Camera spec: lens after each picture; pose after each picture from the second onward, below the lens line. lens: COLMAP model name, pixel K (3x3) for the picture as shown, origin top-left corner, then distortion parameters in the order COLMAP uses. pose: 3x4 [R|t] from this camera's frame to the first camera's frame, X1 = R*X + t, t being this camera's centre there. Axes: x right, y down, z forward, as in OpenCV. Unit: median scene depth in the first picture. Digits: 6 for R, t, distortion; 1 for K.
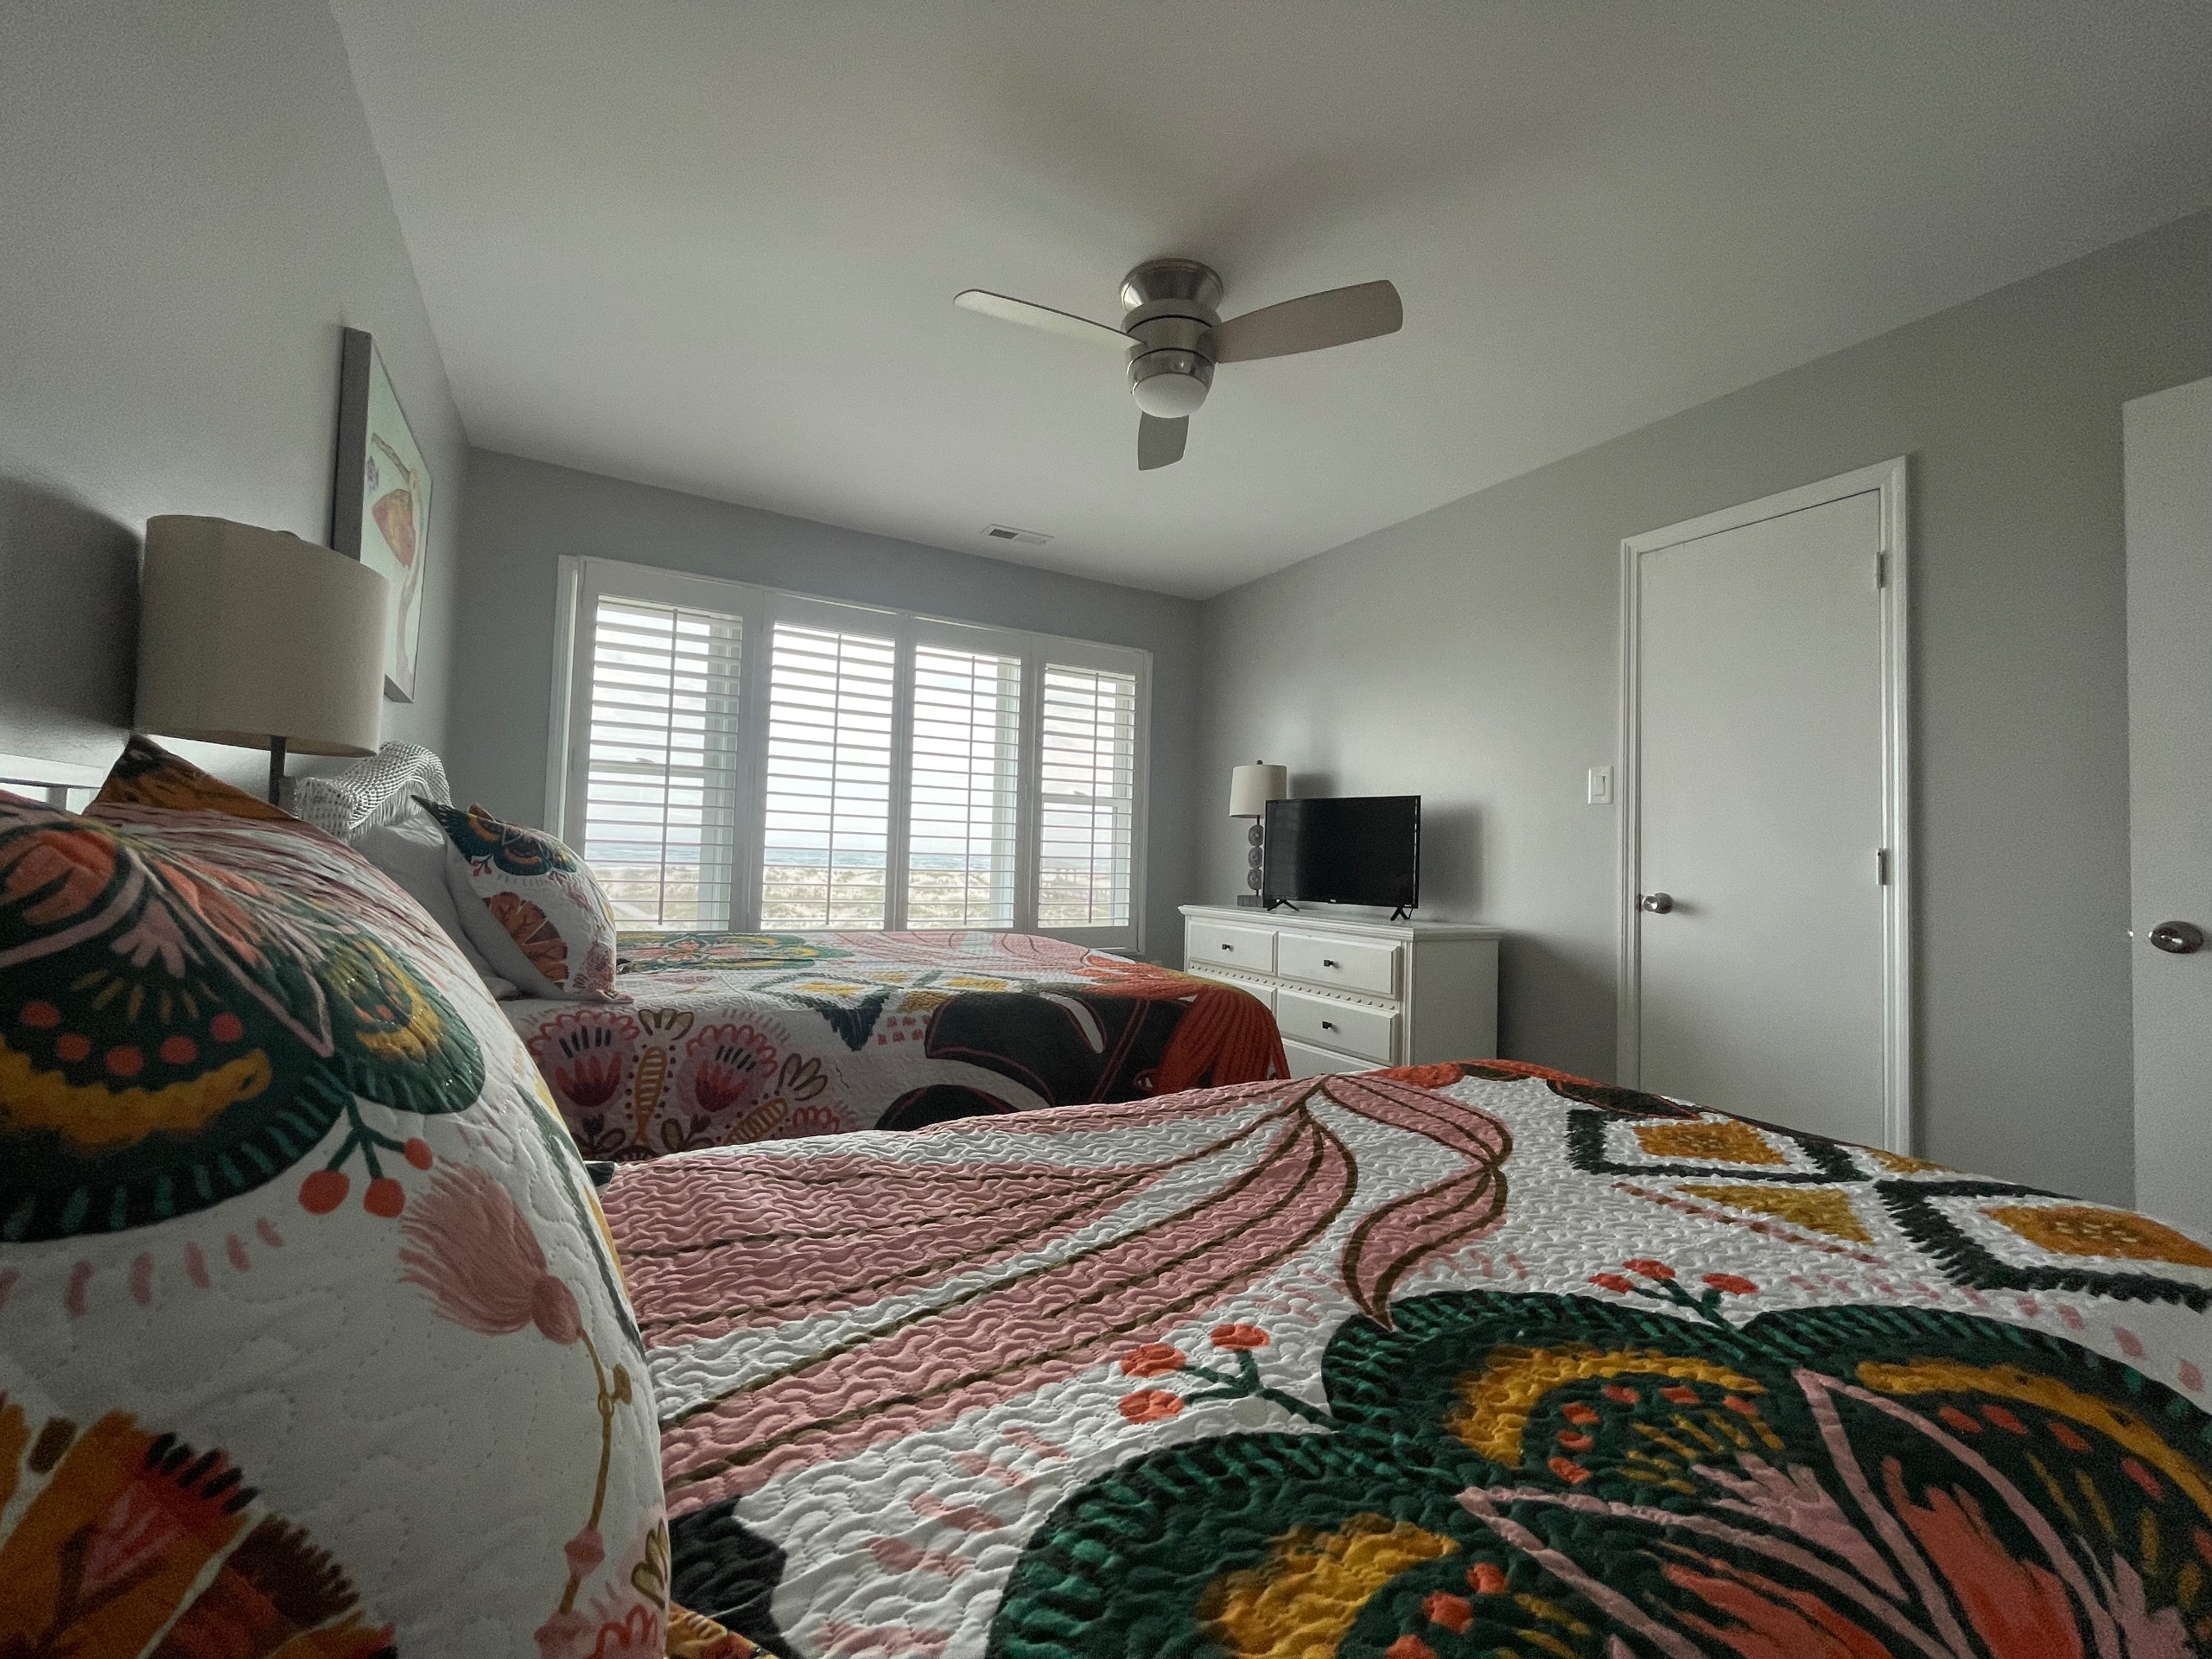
lens RADIAL K [[906.0, 0, 1101.0], [0, 906.0, 819.5], [0, 0, 1]] dist [0.000667, -0.002541]
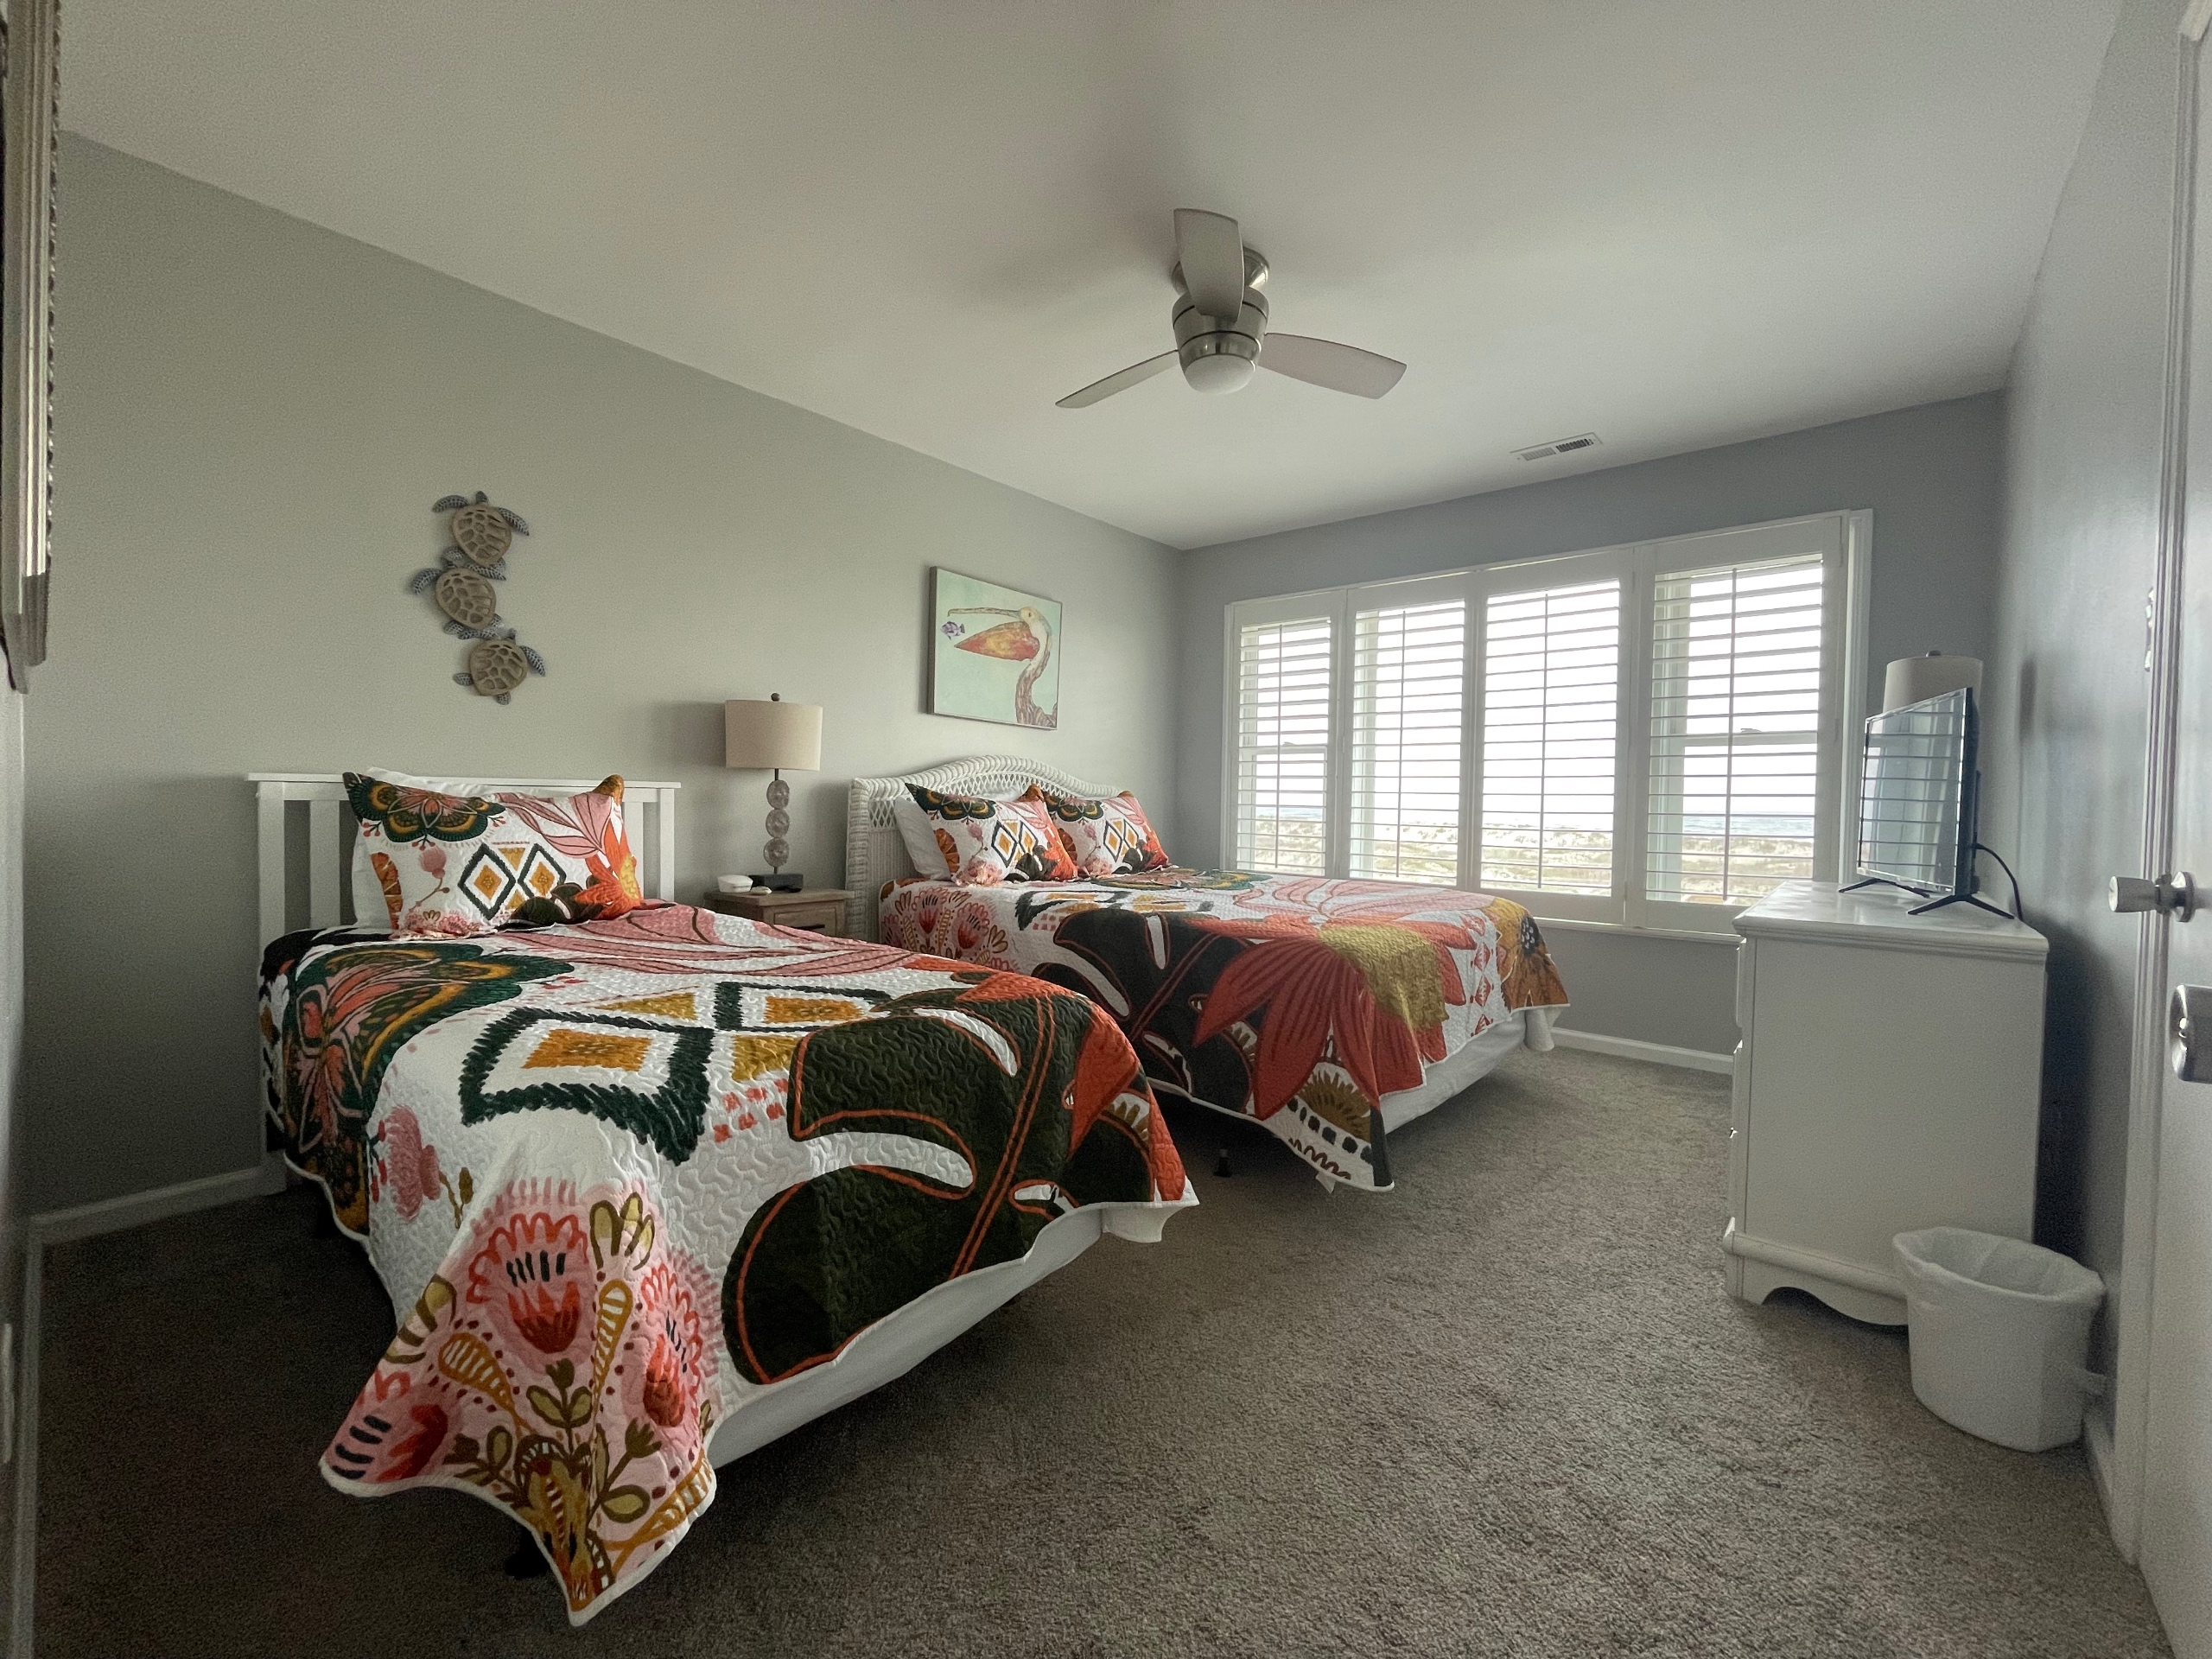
lens RADIAL K [[906.0, 0, 1110.3], [0, 906.0, 825.9], [0, 0, 1]] dist [0.000667, -0.002541]
pose [[0.339169, -0.001144, -0.940725, 1.349895], [0.034759, 0.999332, 0.011317, 0.063881], [0.940083, -0.036537, 0.338982, 0.649549]]
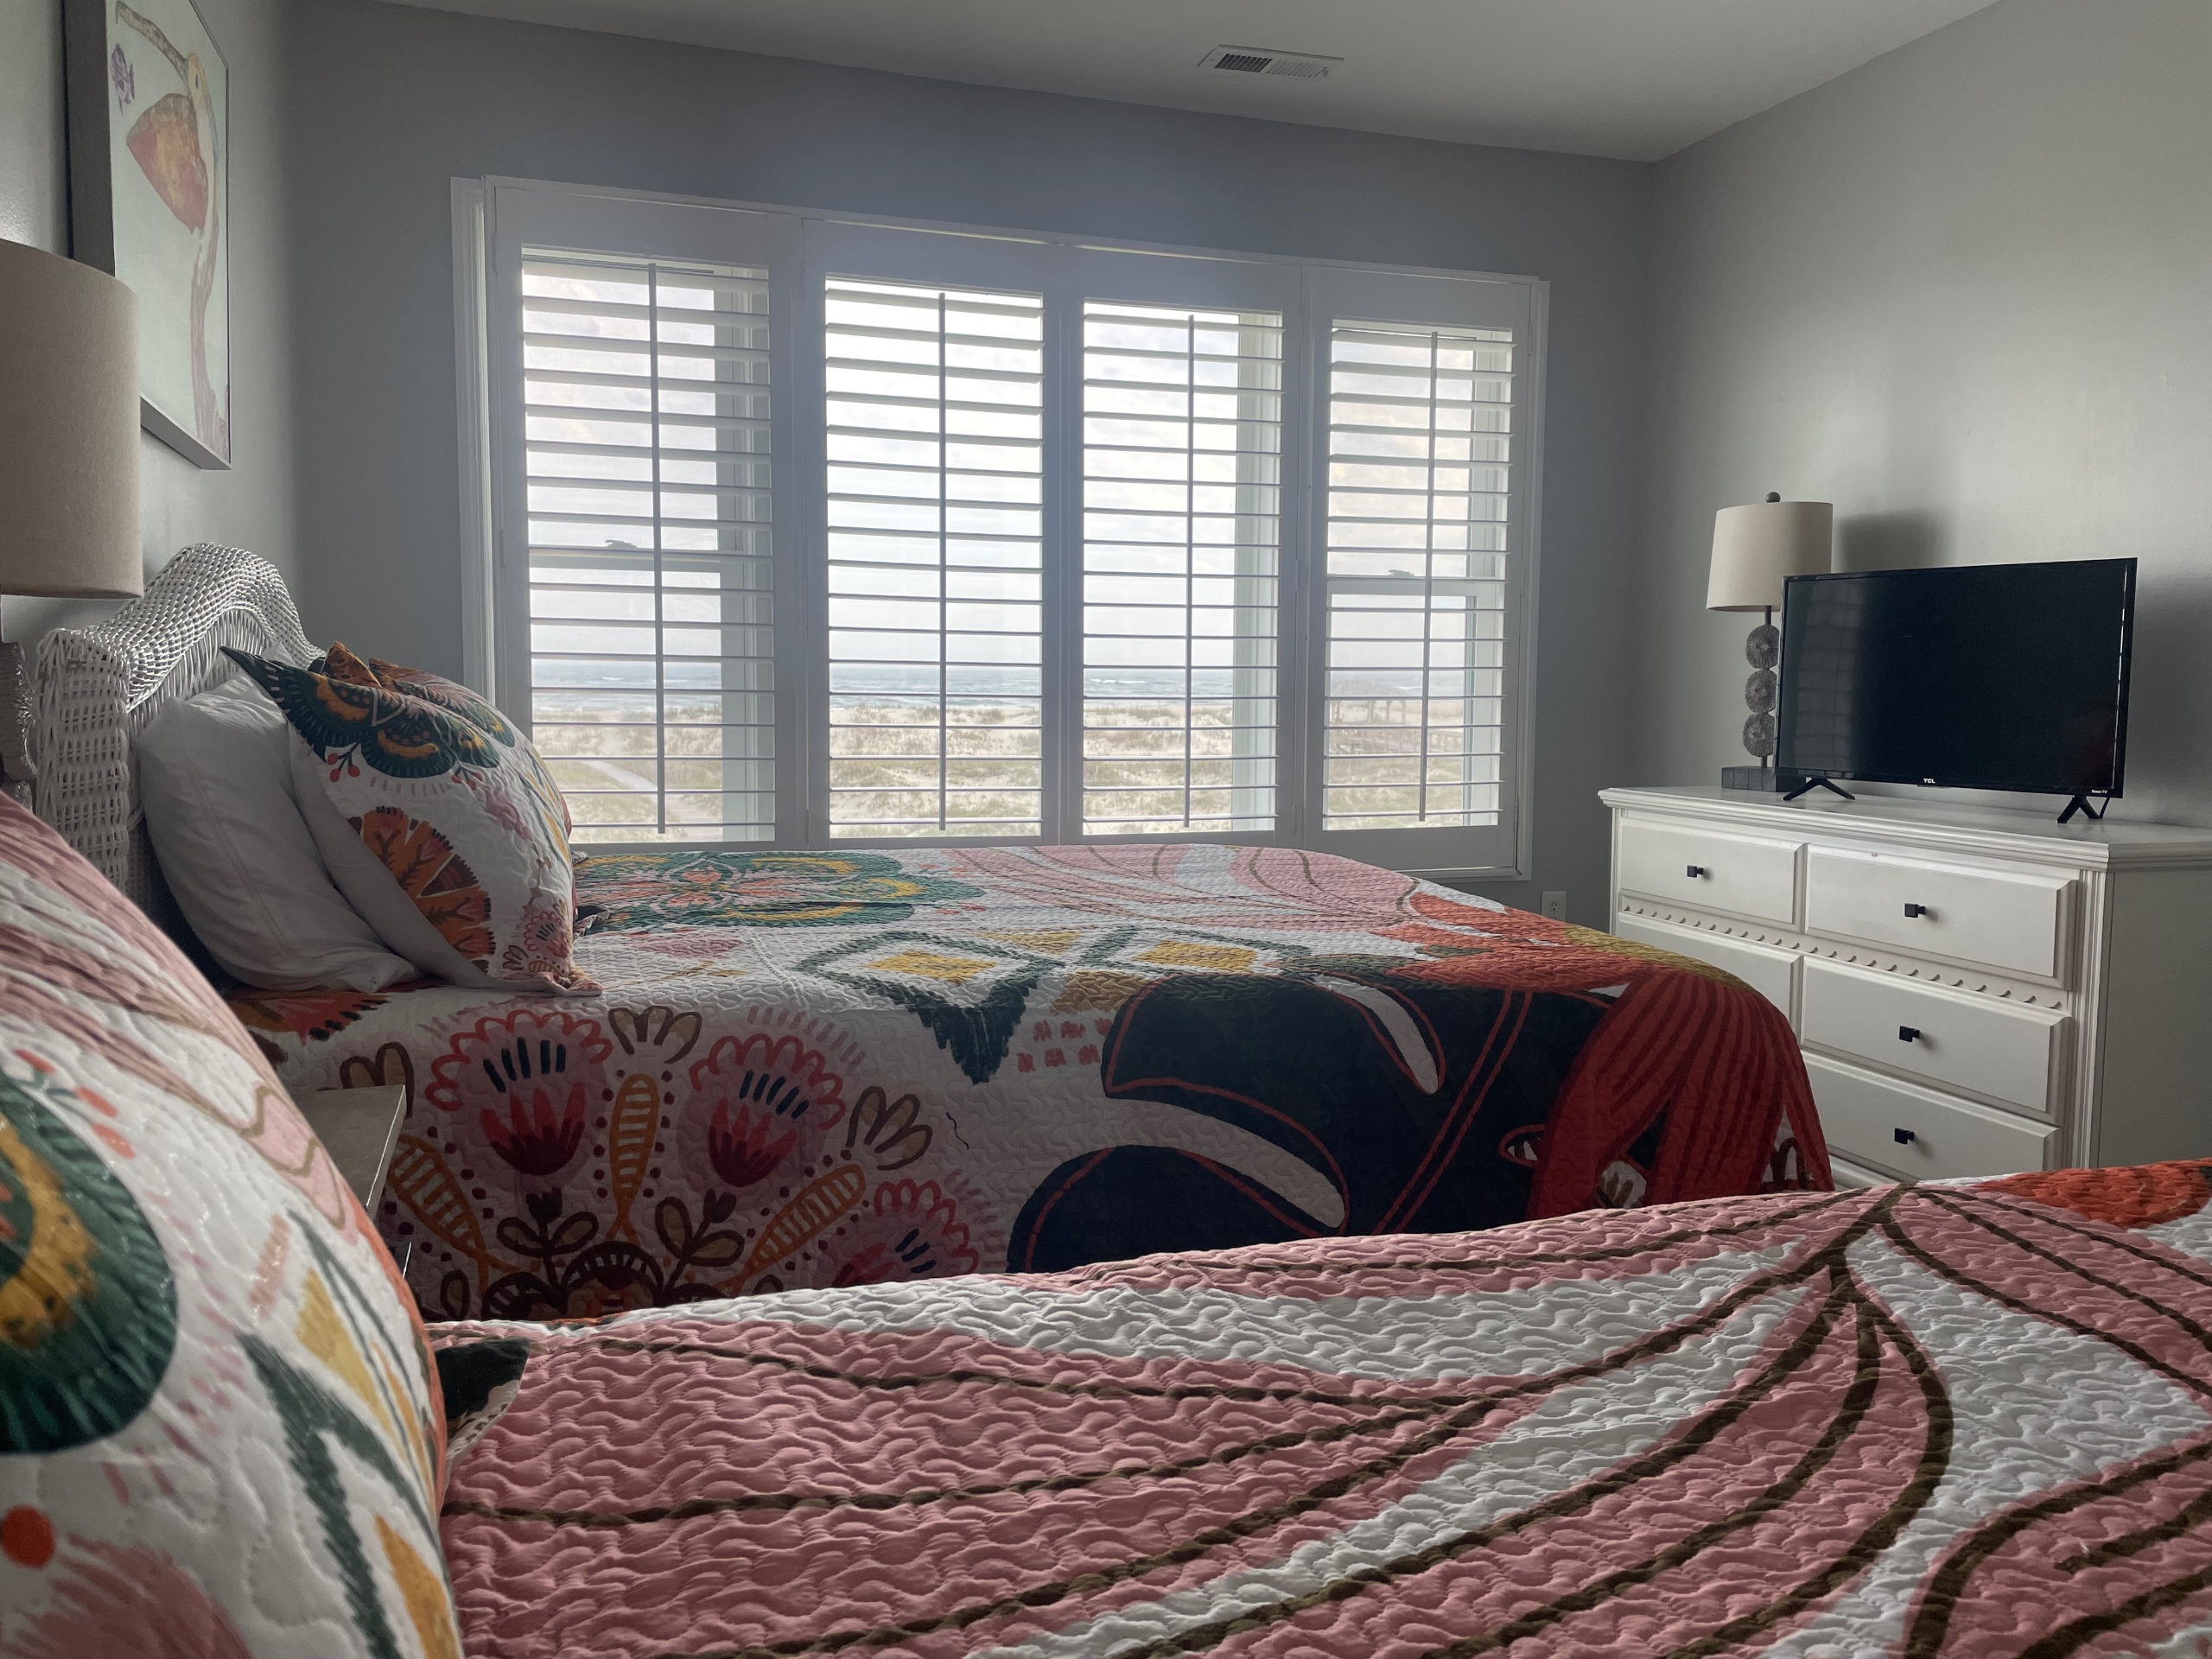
lens RADIAL K [[1674.9, 0, 1104.4], [0, 1674.9, 792.2], [0, 0, 1]] dist [0.084919, -0.110813]
pose [[0.978804, -0.007465, -0.204665, 0.016594], [0.029920, 0.993826, 0.106840, -0.030728], [0.202603, -0.110699, 0.972984, 0.036784]]
